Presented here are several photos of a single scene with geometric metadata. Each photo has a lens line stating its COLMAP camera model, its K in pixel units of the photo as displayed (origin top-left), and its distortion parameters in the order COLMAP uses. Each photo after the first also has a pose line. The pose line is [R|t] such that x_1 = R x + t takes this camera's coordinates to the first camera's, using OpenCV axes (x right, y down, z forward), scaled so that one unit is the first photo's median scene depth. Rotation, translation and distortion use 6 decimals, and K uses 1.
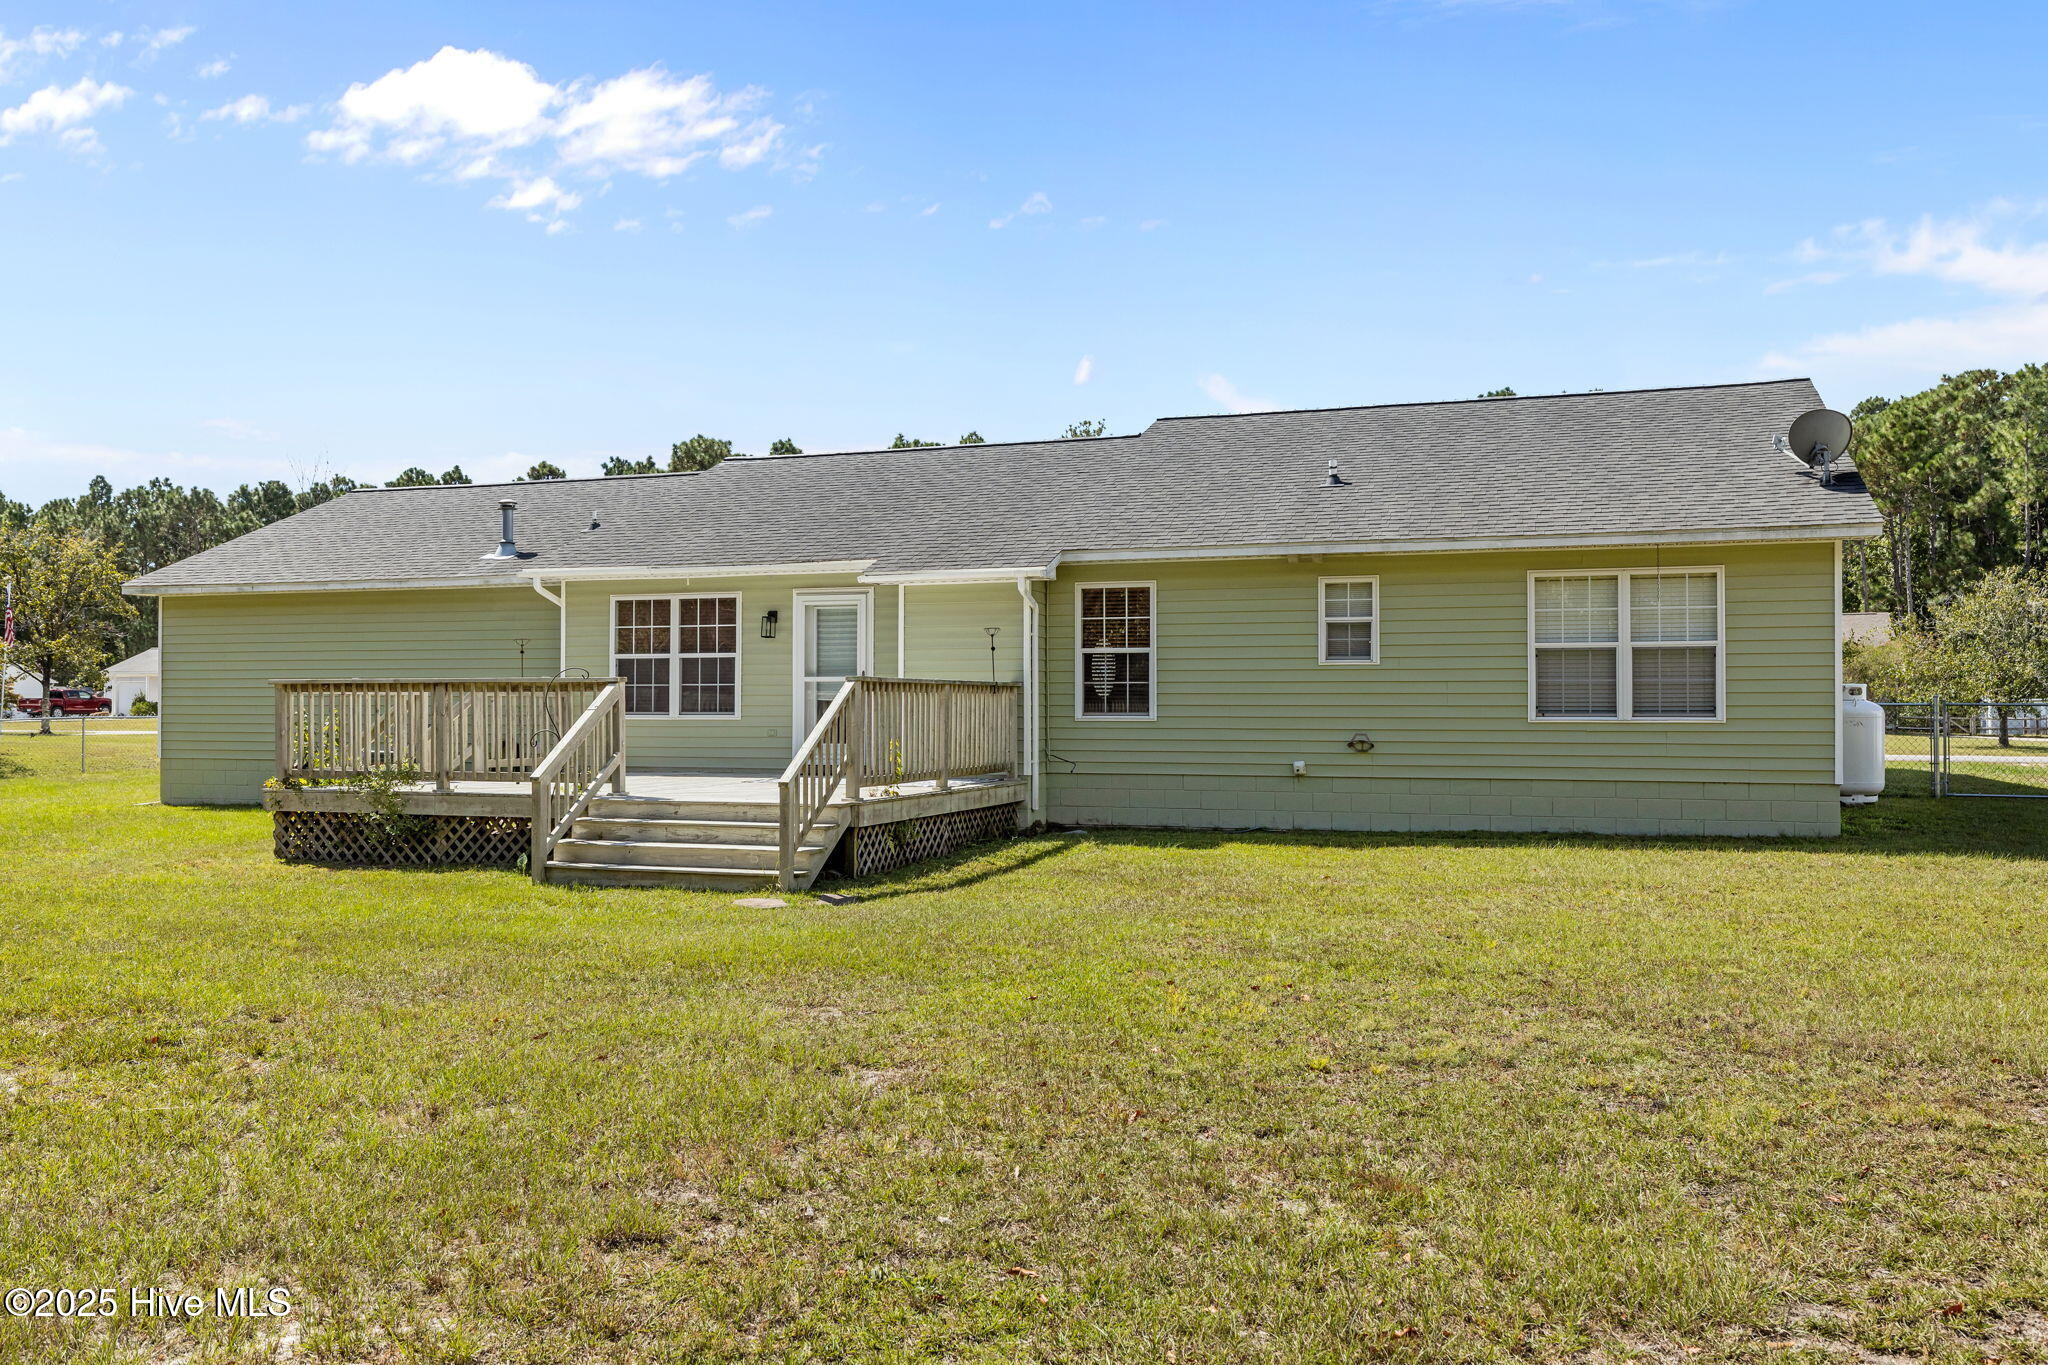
lens RADIAL K [[1624.6, 0, 1030.1], [0, 1624.6, 679.1], [0, 0, 1]] dist [0.000439, 0.009556]
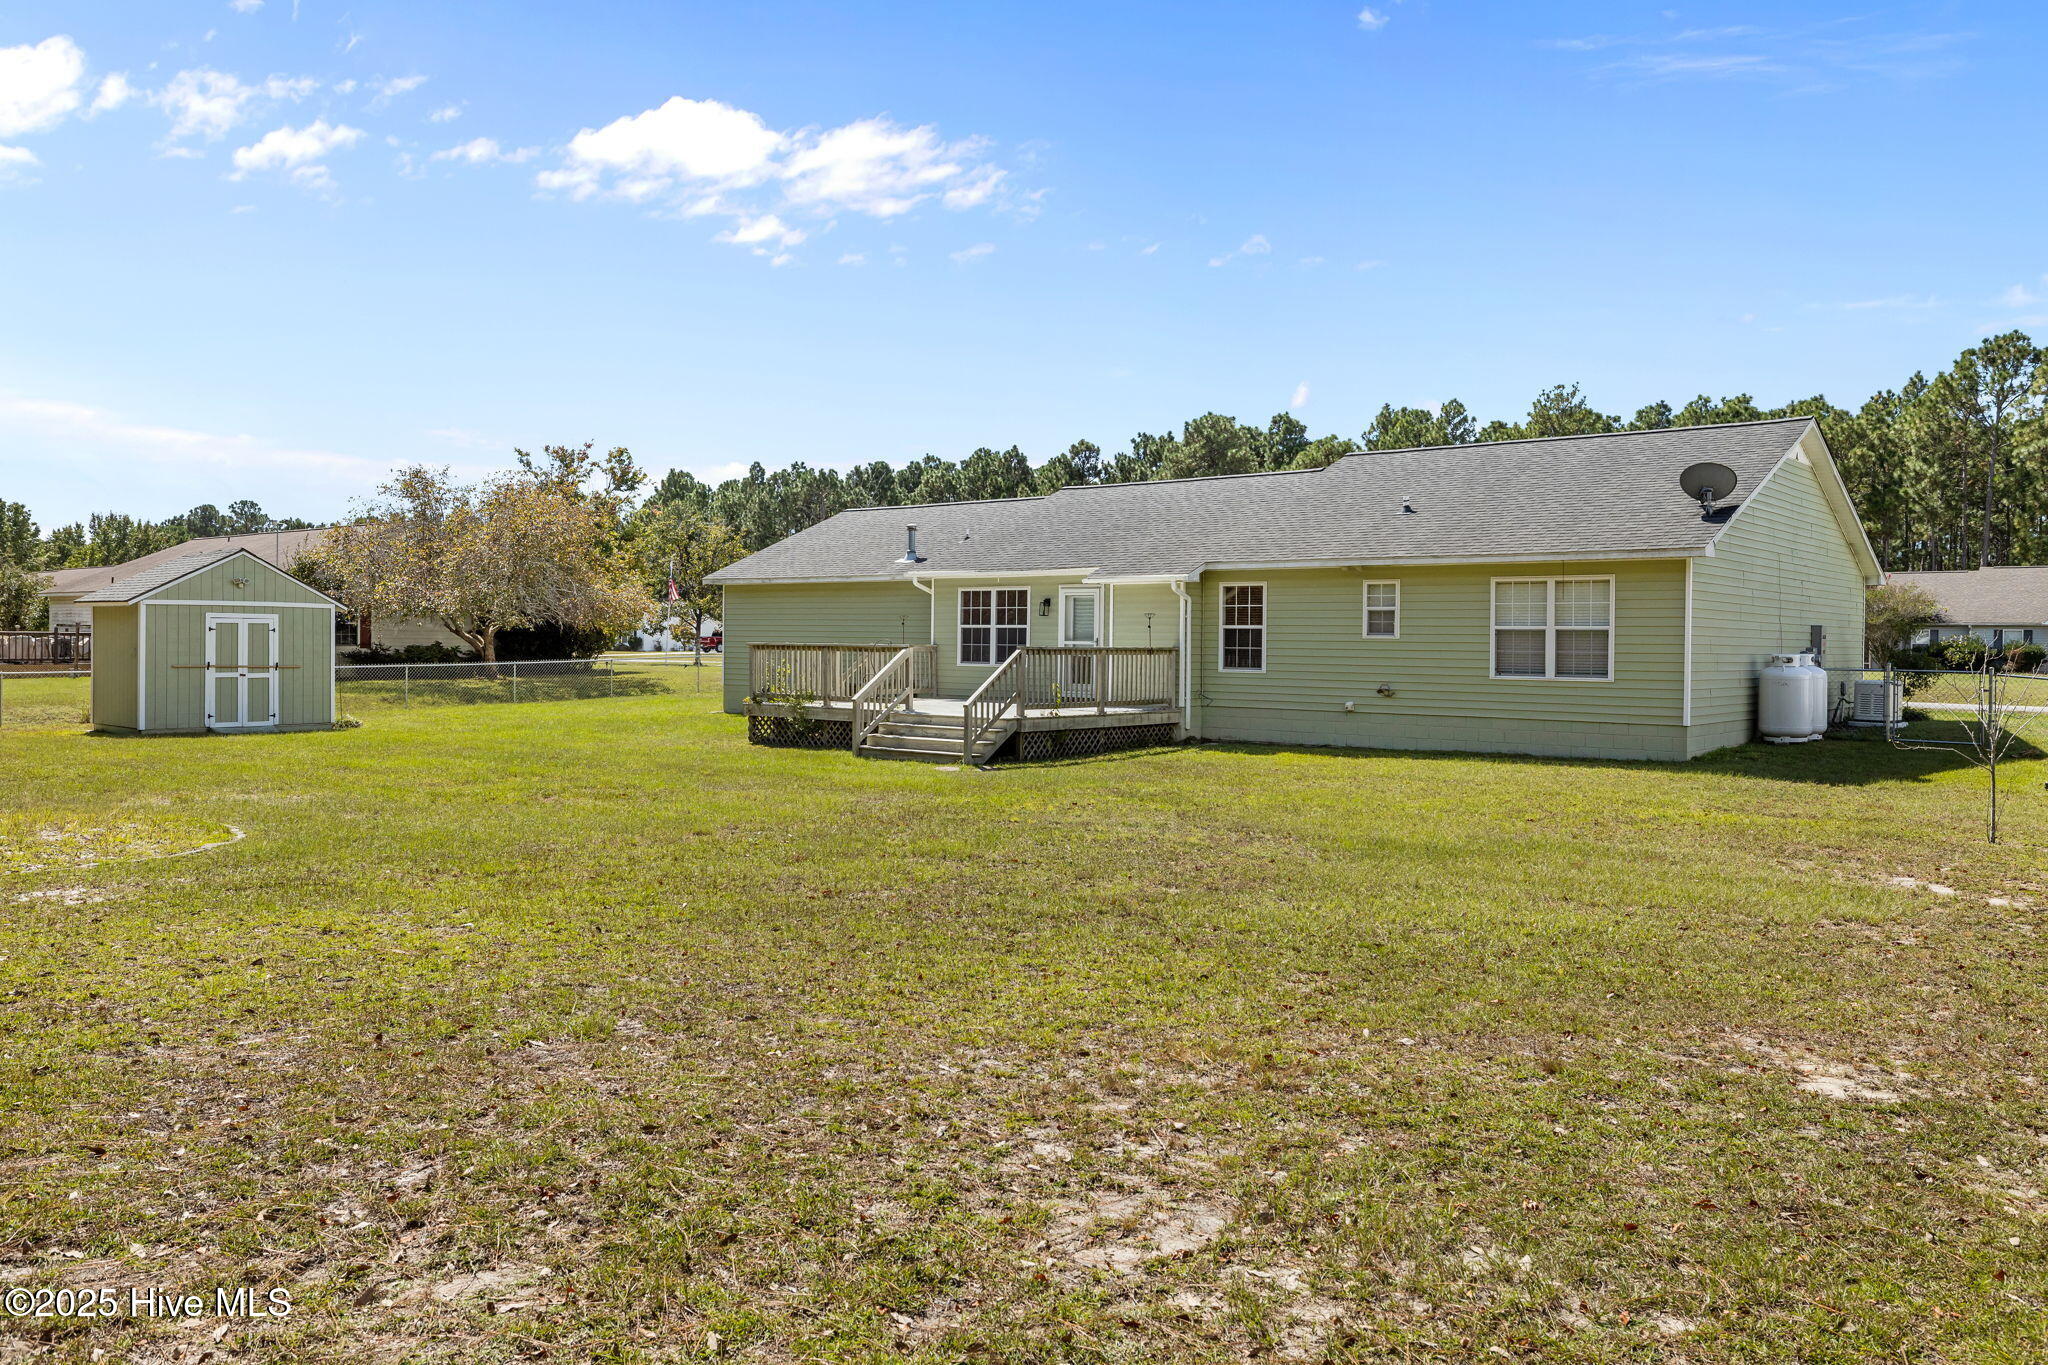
lens RADIAL K [[1515.8, 0, 1034.6], [0, 1515.8, 698.0], [0, 0, 1]] dist [0.002280, -0.003368]
pose [[0.939436, 0.022711, -0.341971, 0.364032], [-0.005068, 0.998613, 0.052397, -0.025014], [0.342687, -0.047490, 0.938248, -0.418706]]
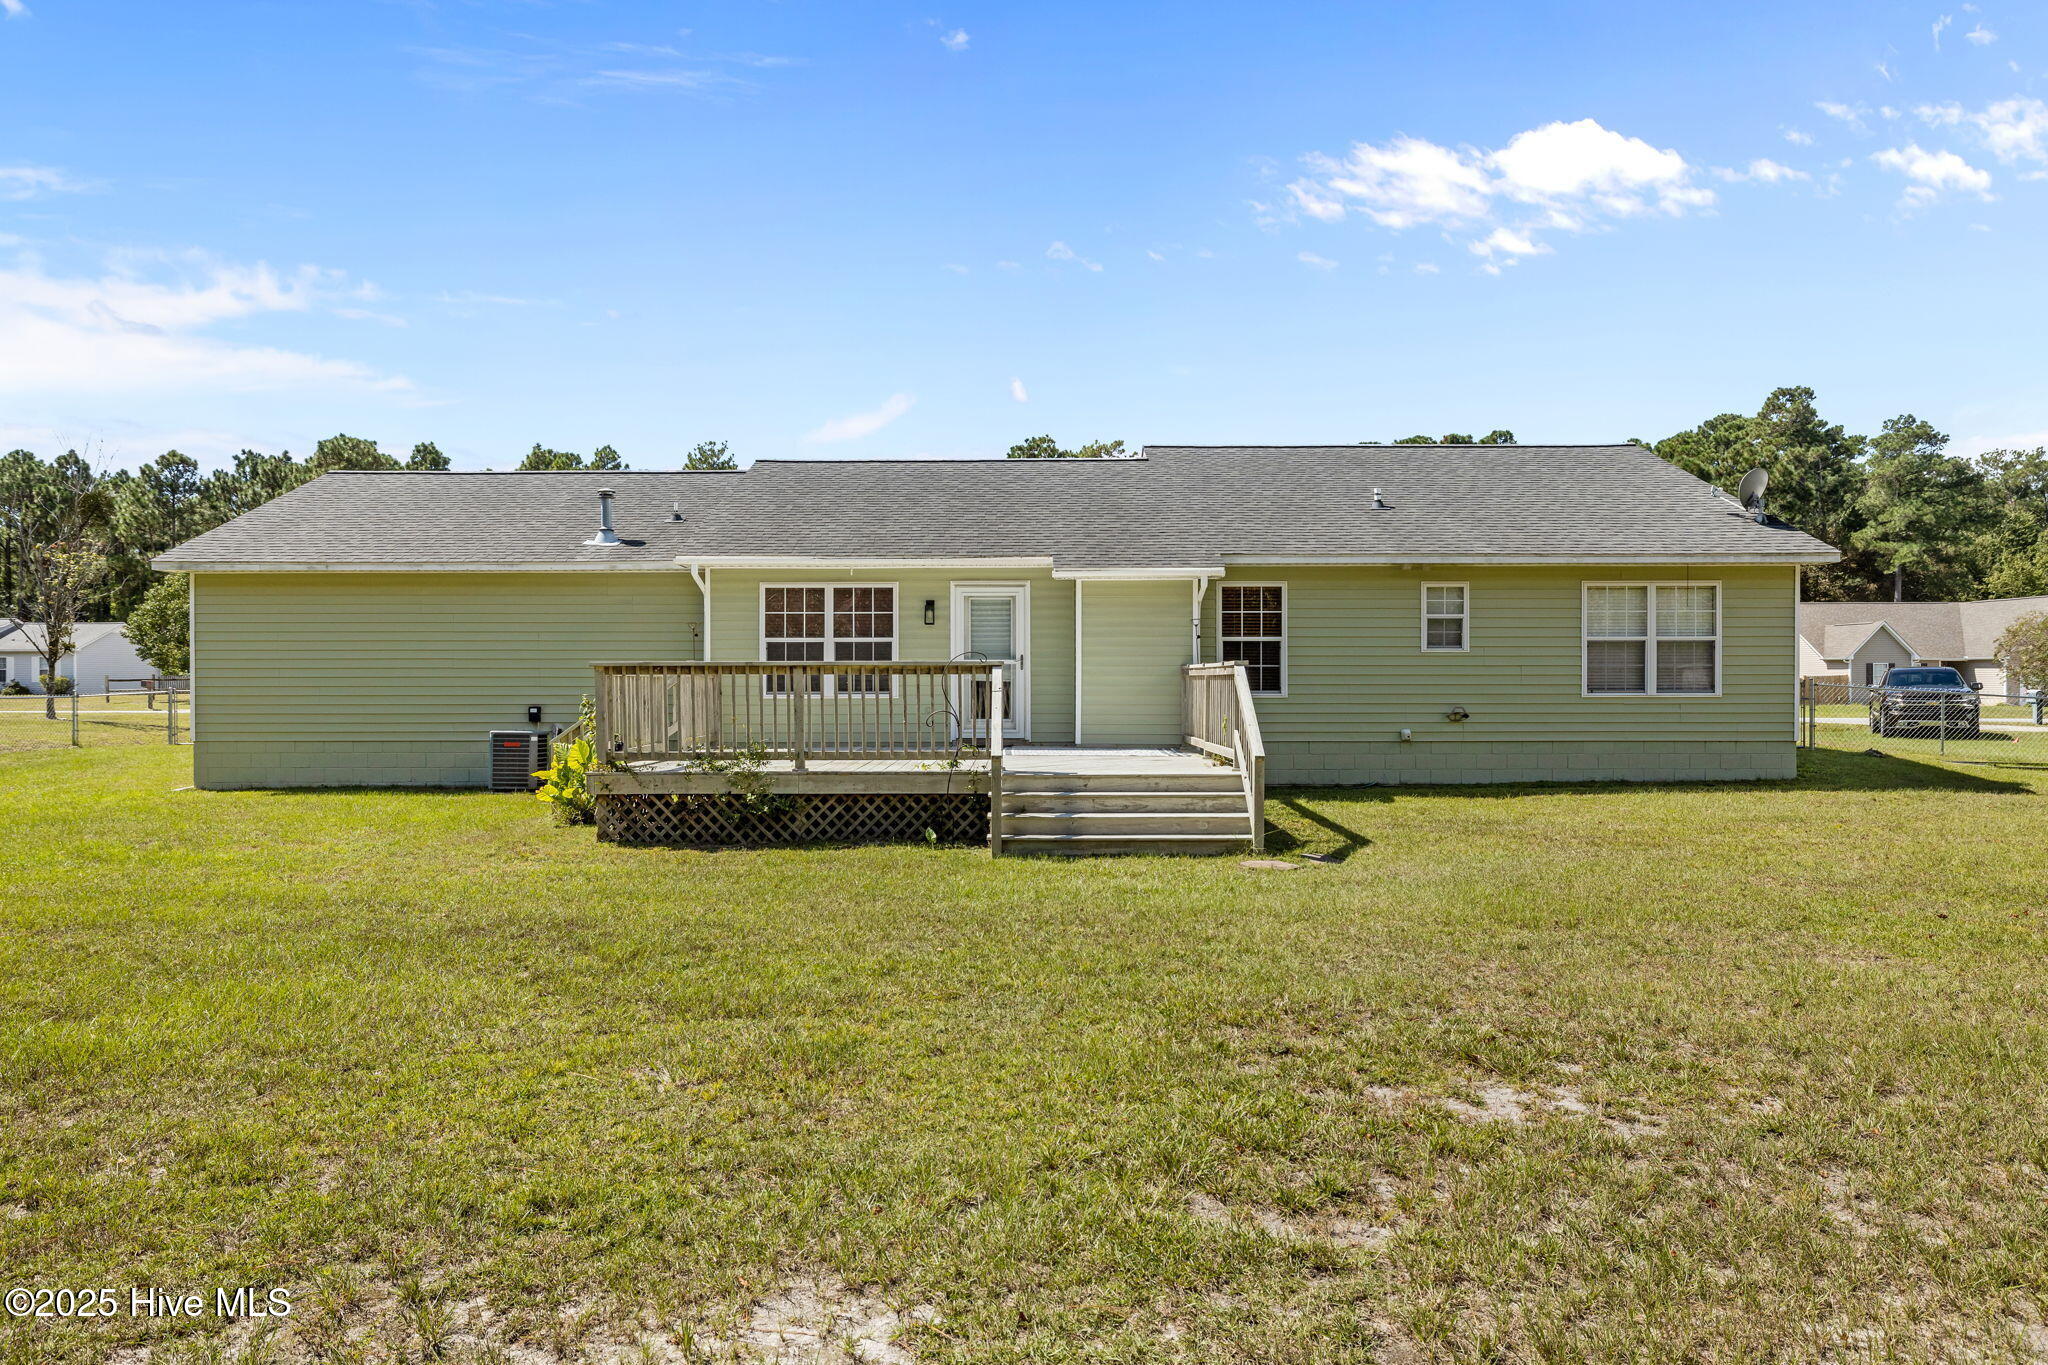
lens RADIAL K [[1312.1, 0, 1024.5], [0, 1312.1, 682.4], [0, 0, 1]] dist [-0.002024, -0.000241]
pose [[0.944477, -0.001918, 0.328572, -0.429255], [-0.003626, 0.999861, 0.016260, -0.000864], [-0.328558, -0.016549, 0.944339, 0.143458]]
